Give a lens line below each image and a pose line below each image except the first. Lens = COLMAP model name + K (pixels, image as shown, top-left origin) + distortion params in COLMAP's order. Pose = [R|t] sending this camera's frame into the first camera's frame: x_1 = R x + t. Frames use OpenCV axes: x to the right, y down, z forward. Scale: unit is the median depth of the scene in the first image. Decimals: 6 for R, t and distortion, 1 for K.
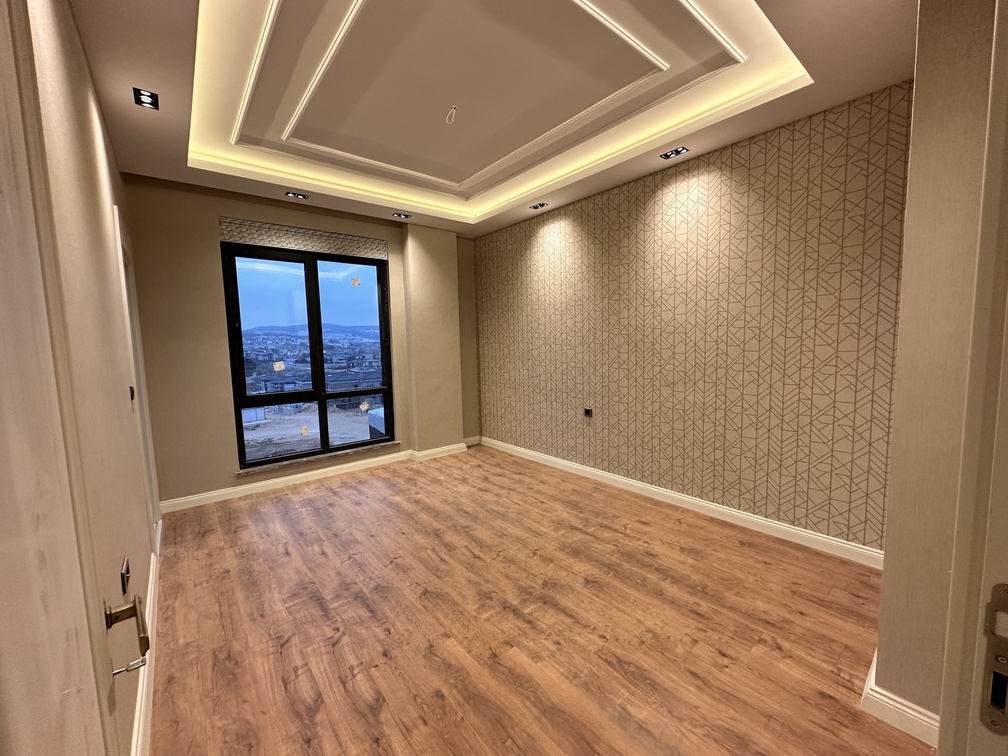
lens RADIAL K [[402.1, 0, 504.0], [0, 402.1, 378.0], [0, 0, 1]] dist [-0.000690, 0.000030]
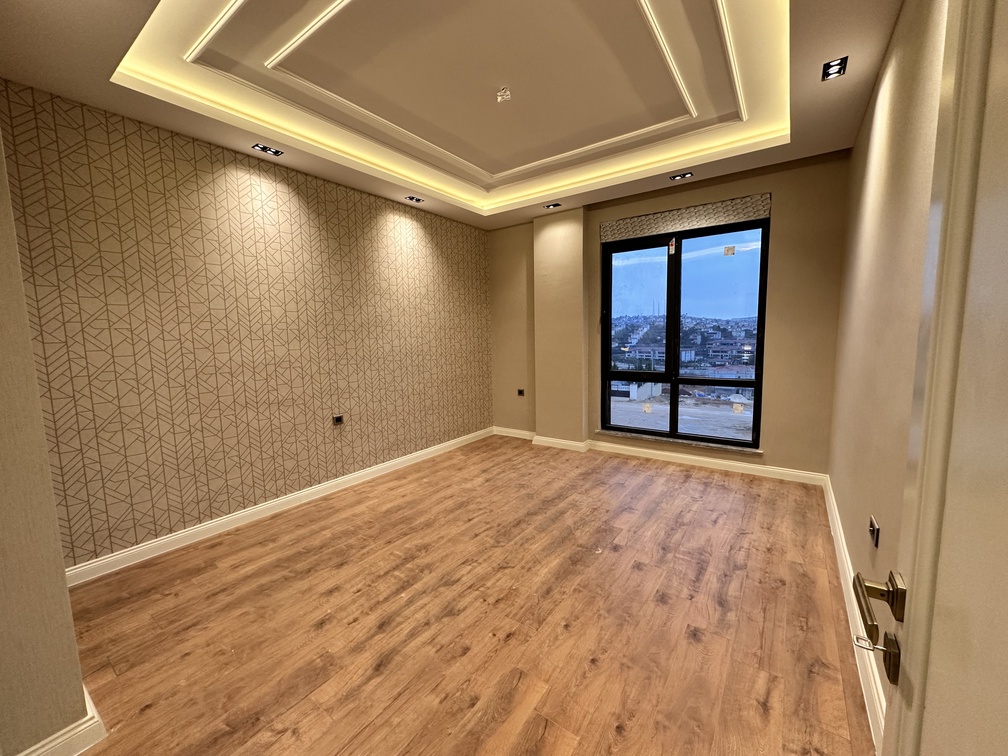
lens RADIAL K [[402.1, 0, 504.0], [0, 402.1, 378.0], [0, 0, 1]] dist [-0.000690, 0.000030]
pose [[0.265378, 0.127883, -0.955626, 0.397834], [-0.066283, 0.991239, 0.114242, -0.047947], [0.961863, 0.033025, 0.271530, 0.345225]]
